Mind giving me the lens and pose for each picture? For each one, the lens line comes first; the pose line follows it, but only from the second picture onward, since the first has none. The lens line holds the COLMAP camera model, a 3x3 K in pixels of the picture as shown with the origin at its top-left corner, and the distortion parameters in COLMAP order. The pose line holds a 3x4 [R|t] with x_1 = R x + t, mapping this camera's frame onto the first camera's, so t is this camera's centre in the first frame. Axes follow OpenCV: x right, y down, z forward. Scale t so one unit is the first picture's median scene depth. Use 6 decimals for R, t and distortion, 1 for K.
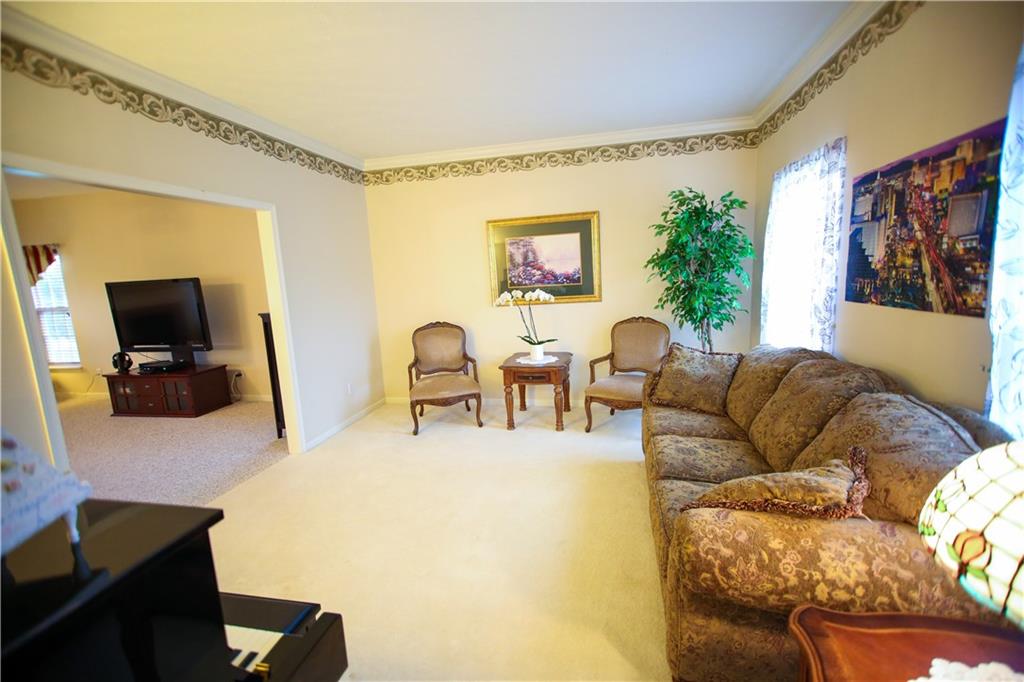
lens RADIAL K [[433.3, 0, 513.0], [0, 433.3, 340.5], [0, 0, 1]] dist [0.000373, 0.002916]
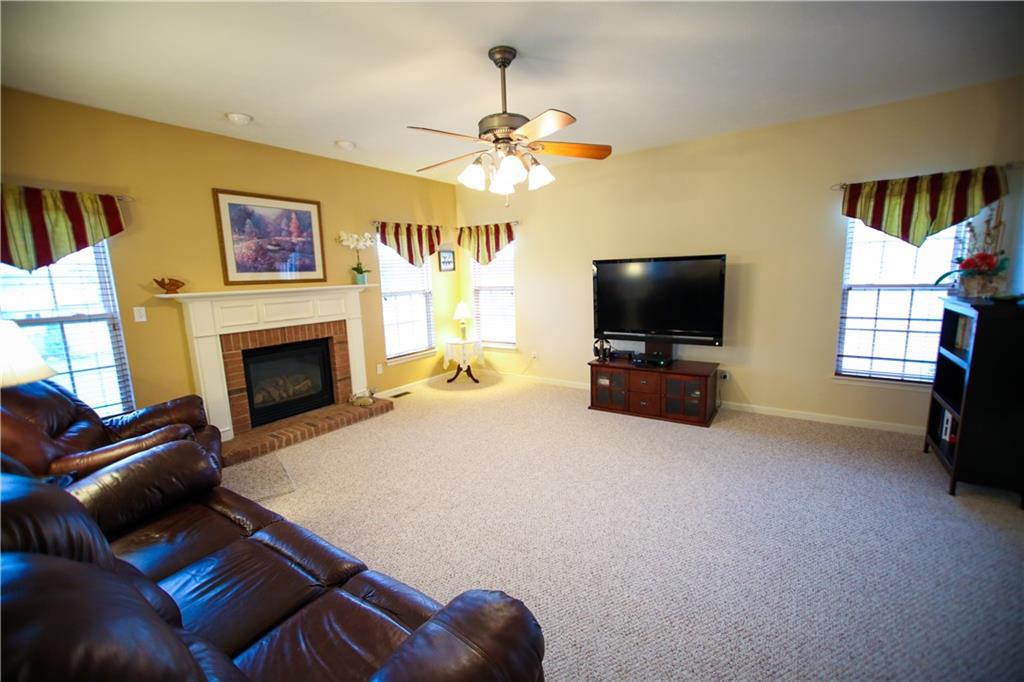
lens RADIAL K [[433.3, 0, 514.3], [0, 433.3, 341.2], [0, 0, 1]] dist [0.000373, 0.002916]
pose [[0.920360, 0.082385, -0.382296, -0.731366], [-0.075003, 0.996597, 0.034200, 0.015363], [0.383813, -0.002803, 0.923407, 0.106291]]
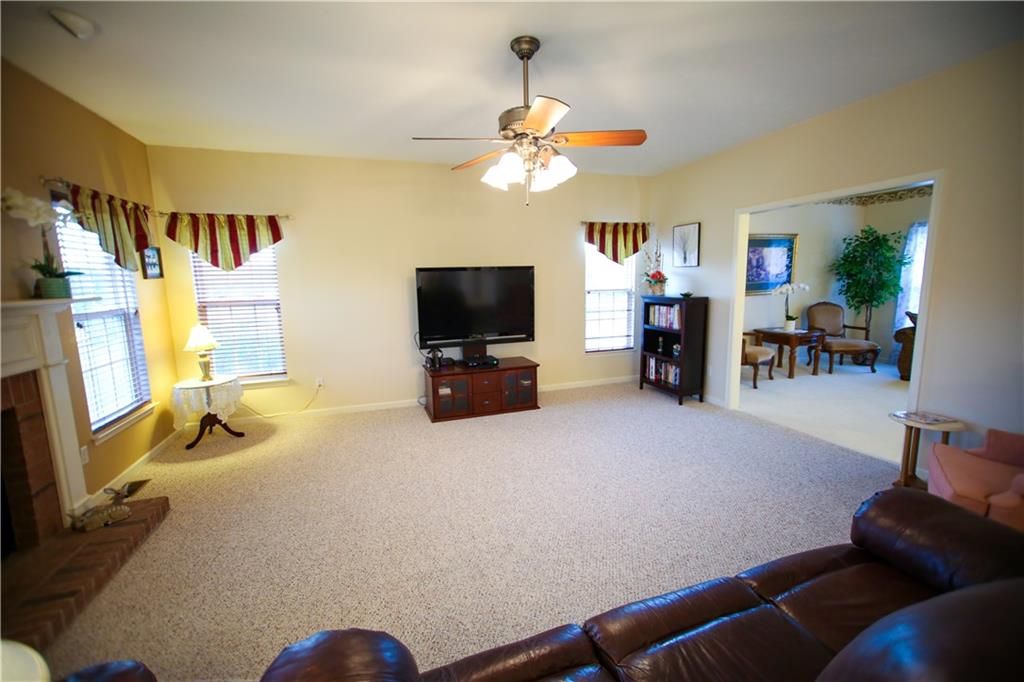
lens RADIAL K [[433.3, 0, 516.7], [0, 433.3, 338.7], [0, 0, 1]] dist [0.000373, 0.002916]
pose [[0.862153, -0.041163, 0.504973, -1.208167], [0.057389, 0.998214, -0.016612, 0.032116], [-0.503388, 0.043302, 0.862975, 0.165602]]
